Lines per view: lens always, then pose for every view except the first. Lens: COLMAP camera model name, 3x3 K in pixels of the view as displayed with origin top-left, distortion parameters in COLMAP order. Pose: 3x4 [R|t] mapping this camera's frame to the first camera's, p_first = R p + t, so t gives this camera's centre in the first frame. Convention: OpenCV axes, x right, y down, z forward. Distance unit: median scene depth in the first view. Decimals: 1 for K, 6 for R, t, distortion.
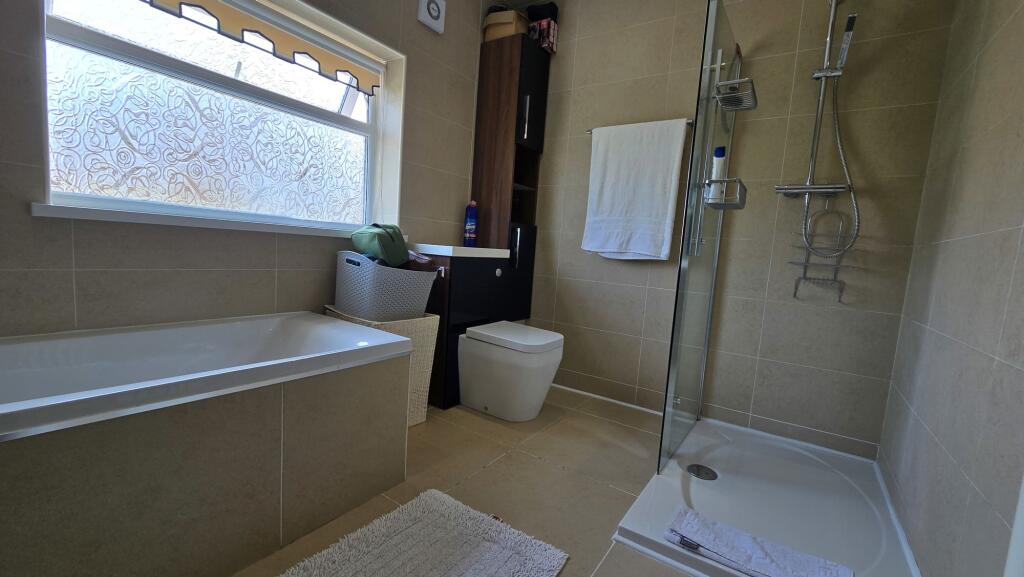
lens RADIAL K [[417.5, 0, 514.0], [0, 417.5, 293.1], [0, 0, 1]] dist [-0.001816, 0.001547]
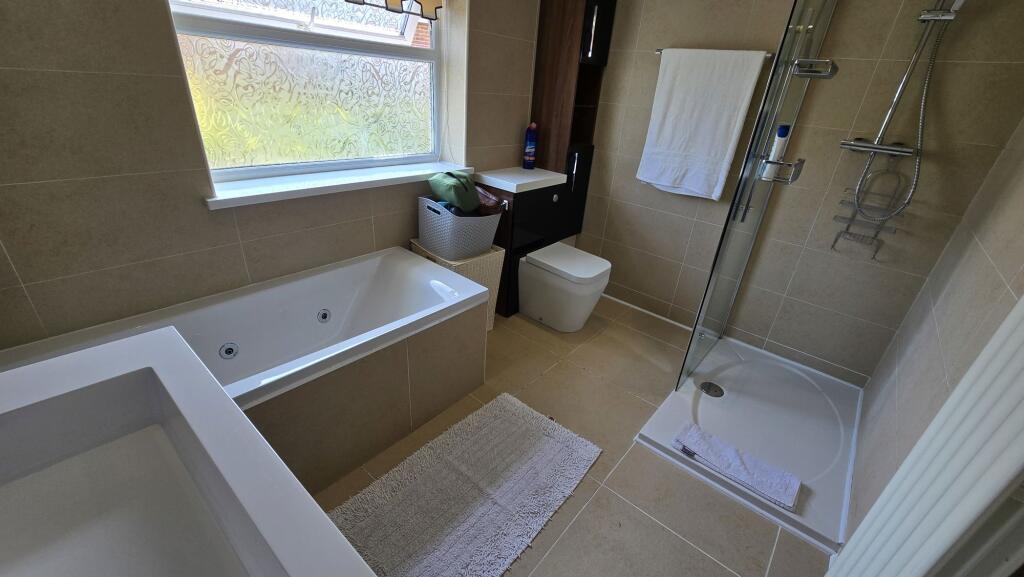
lens RADIAL K [[417.5, 0, 512.6], [0, 417.5, 285.9], [0, 0, 1]] dist [-0.001816, 0.001547]
pose [[0.994510, 0.047230, -0.093381, -0.045455], [-0.012152, 0.938443, 0.345220, -0.263770], [0.103937, -0.342189, 0.933865, -0.129337]]
